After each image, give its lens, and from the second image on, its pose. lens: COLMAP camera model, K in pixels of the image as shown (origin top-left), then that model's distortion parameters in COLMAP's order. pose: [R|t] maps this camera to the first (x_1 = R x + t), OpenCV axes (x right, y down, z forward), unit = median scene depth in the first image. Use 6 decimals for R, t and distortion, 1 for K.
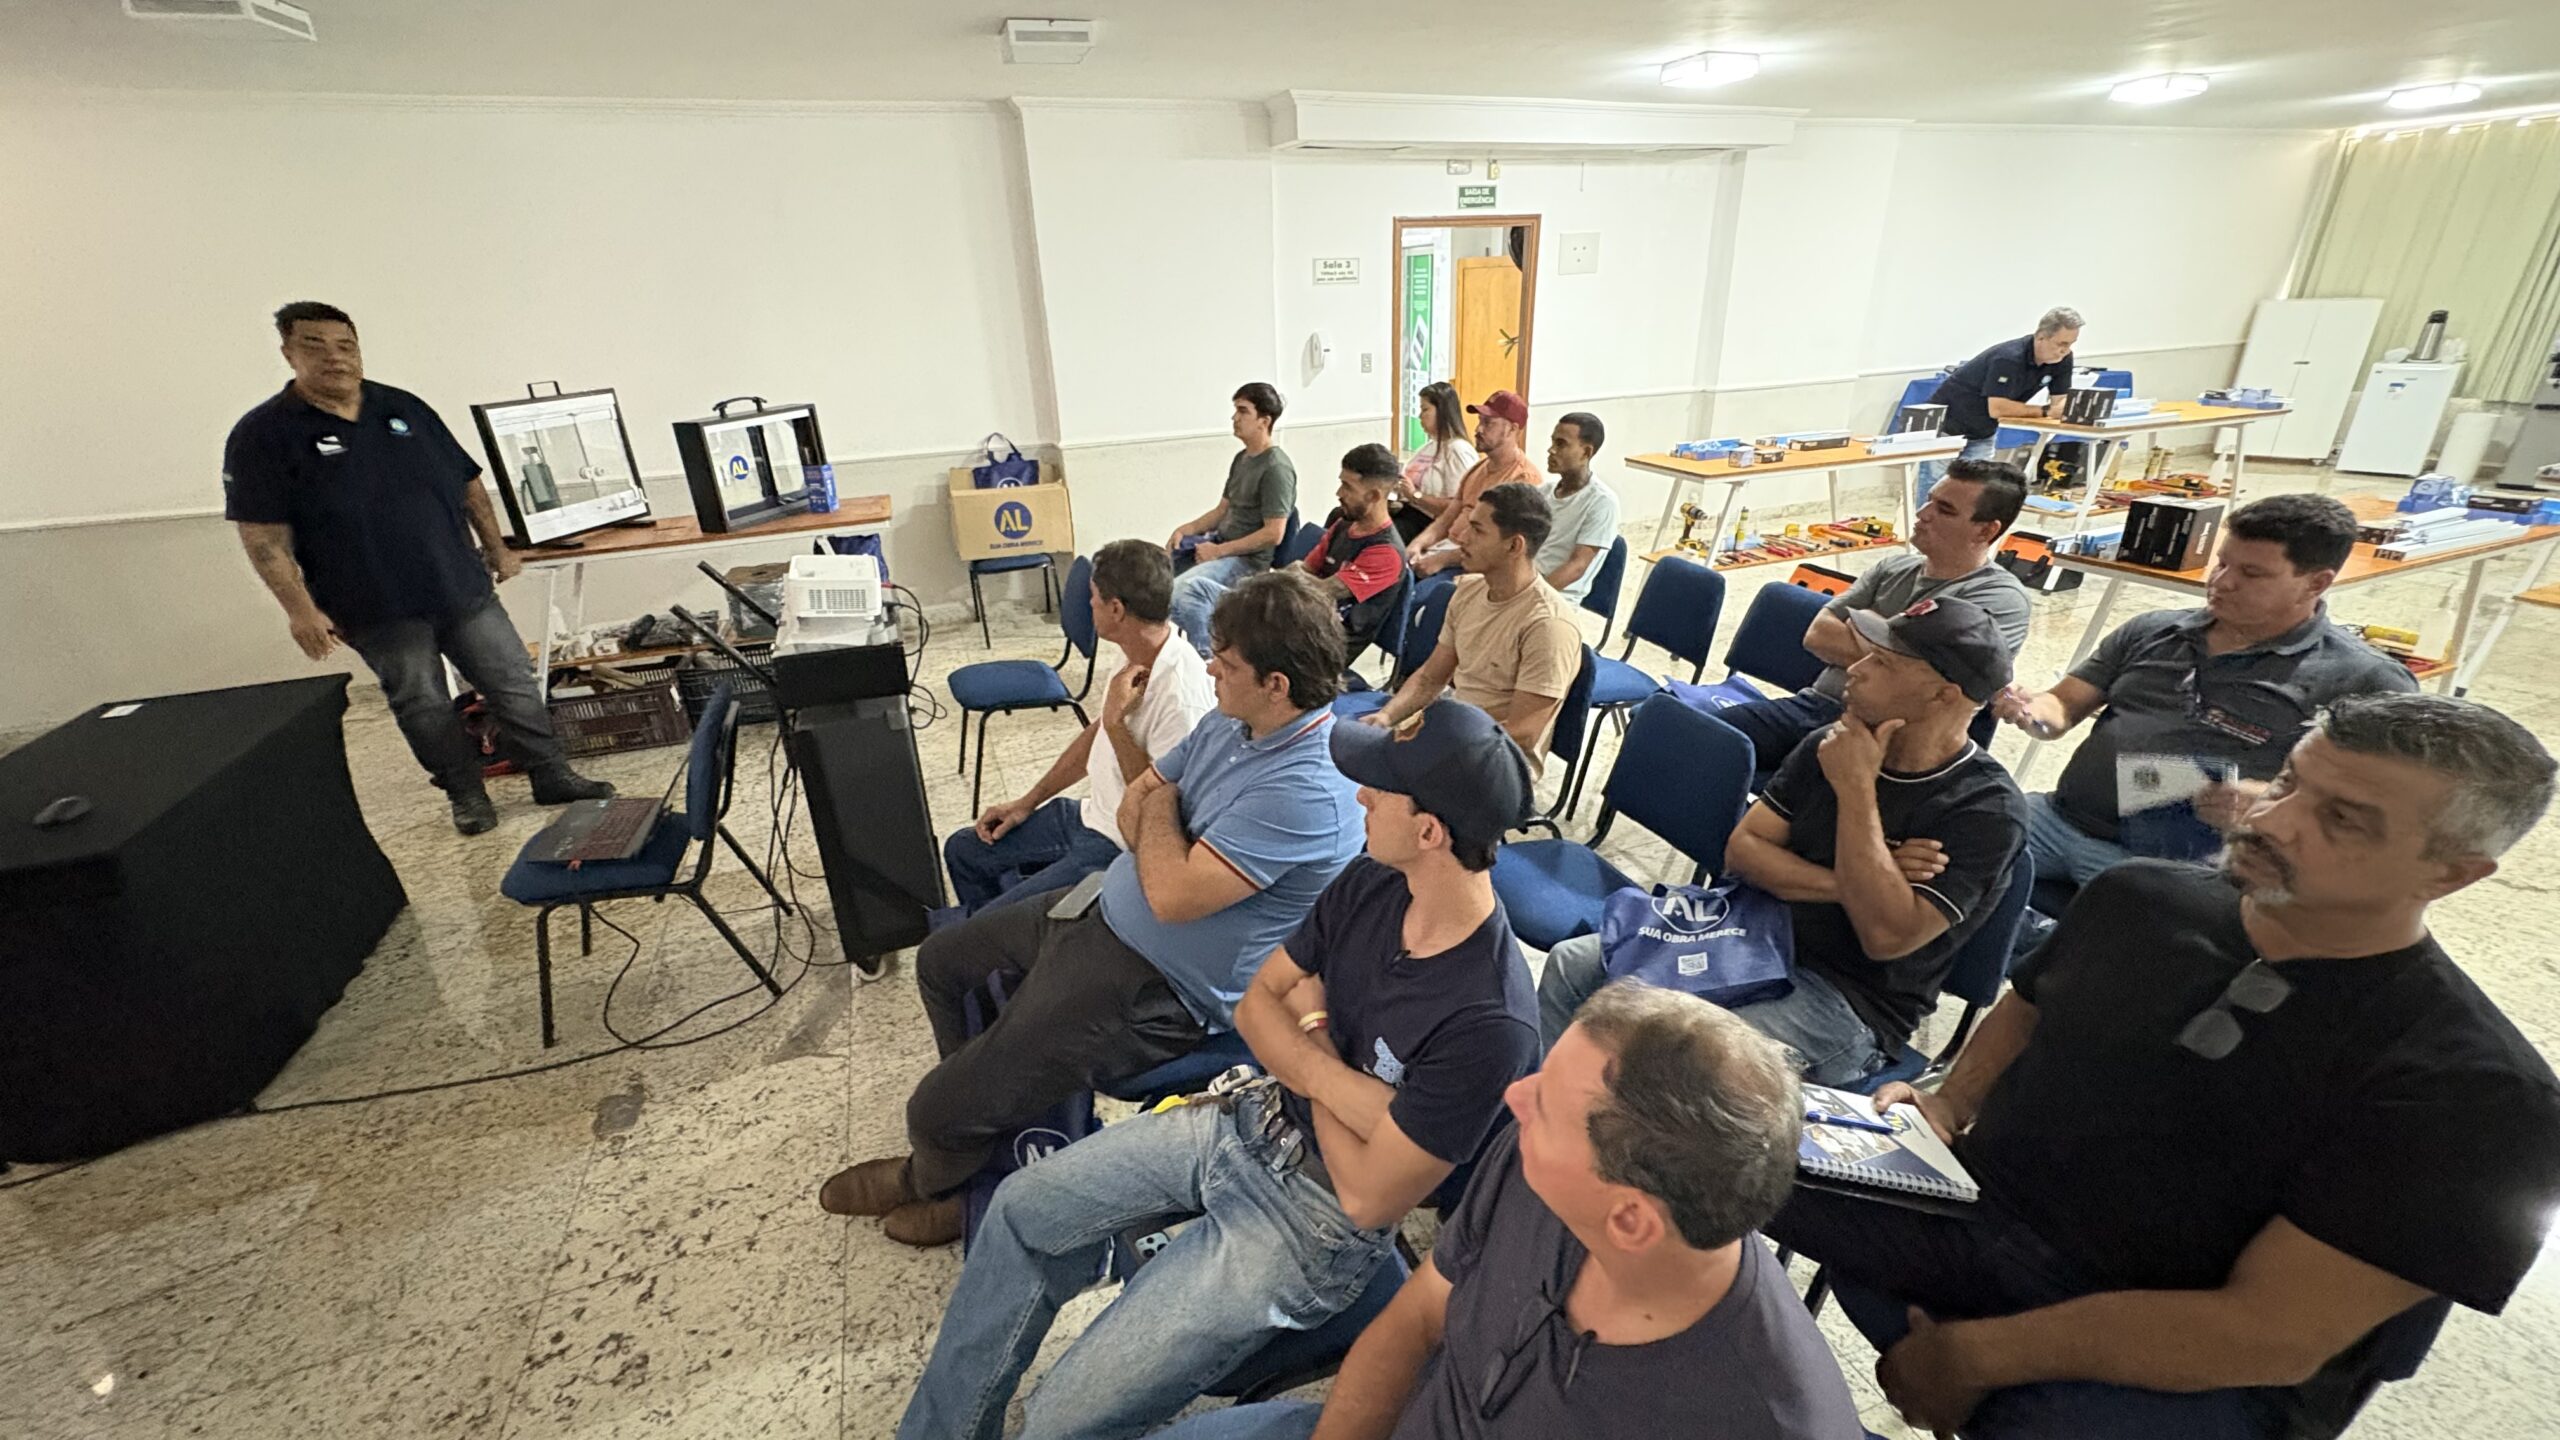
lens RADIAL K [[1022.4, 0, 1280.0], [0, 1022.4, 720.0], [0, 0, 1]] dist [-0.001118, -0.000112]
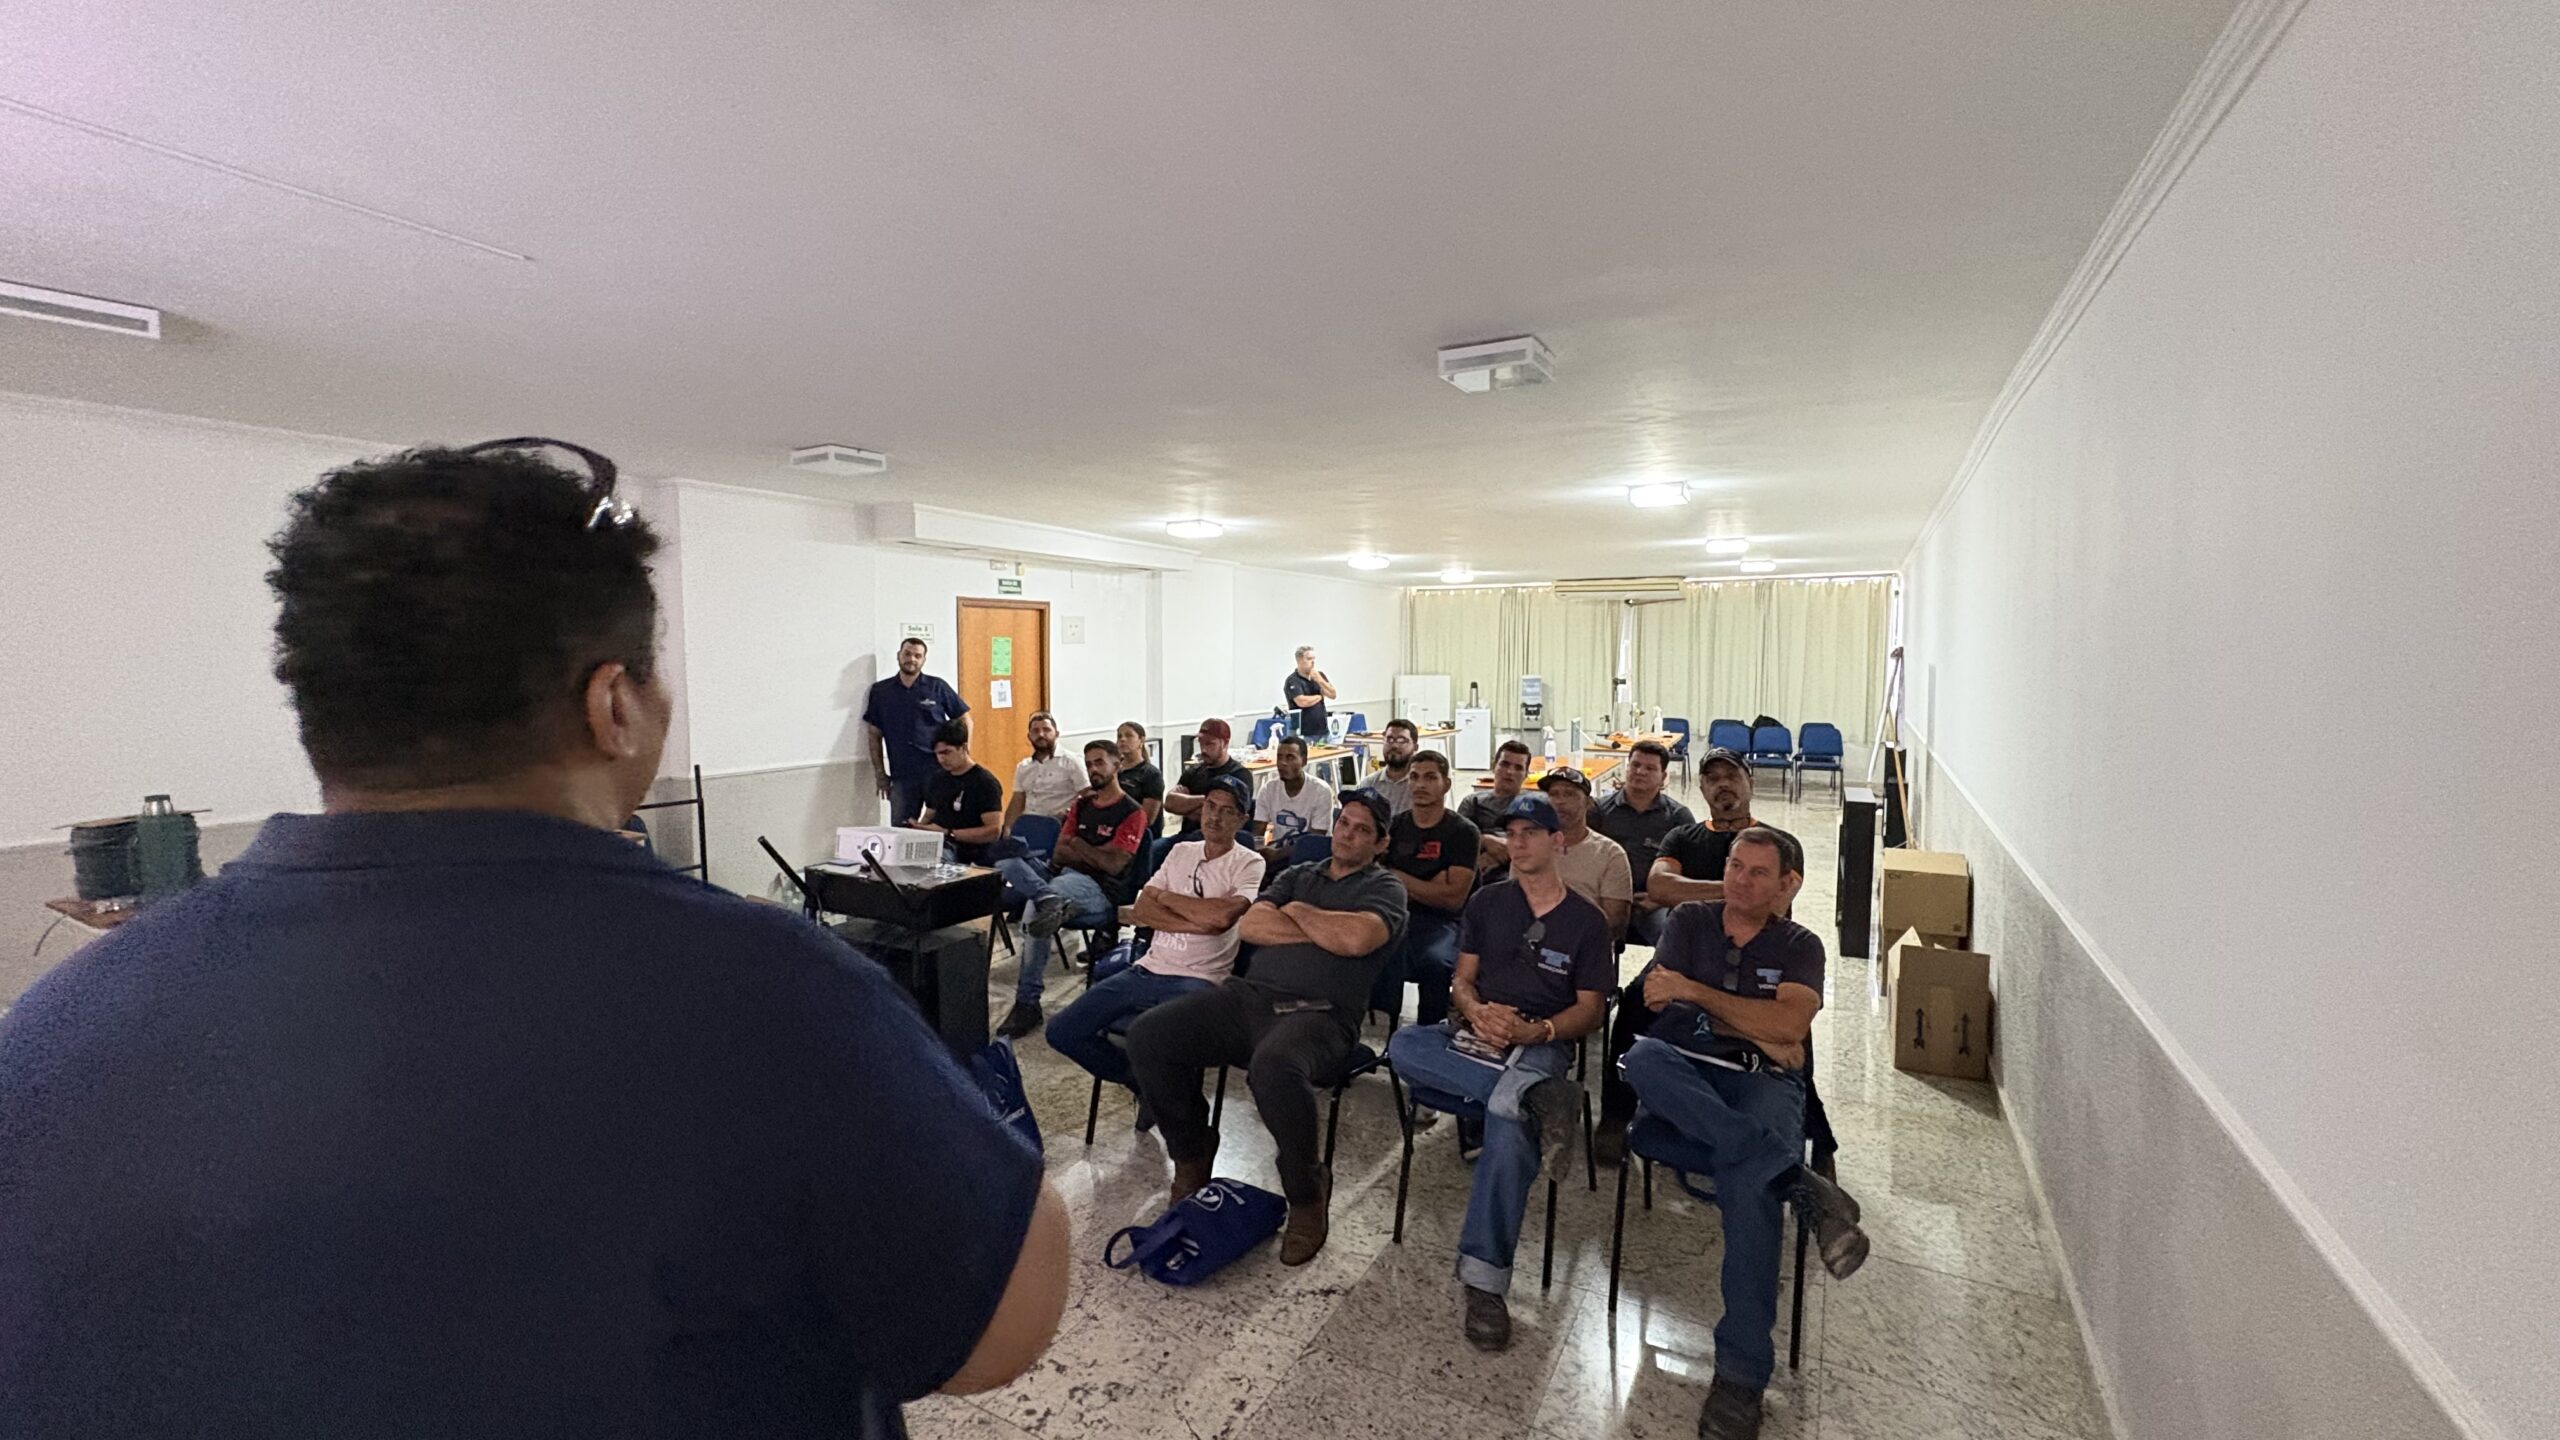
lens RADIAL K [[1022.4, 0, 1280.0], [0, 1022.4, 720.0], [0, 0, 1]] dist [-0.001118, -0.000112]
pose [[0.732001, -0.013117, 0.681177, -0.442206], [0.230417, 0.945666, -0.229399, 0.015457], [-0.641157, 0.324875, 0.695251, -0.049398]]
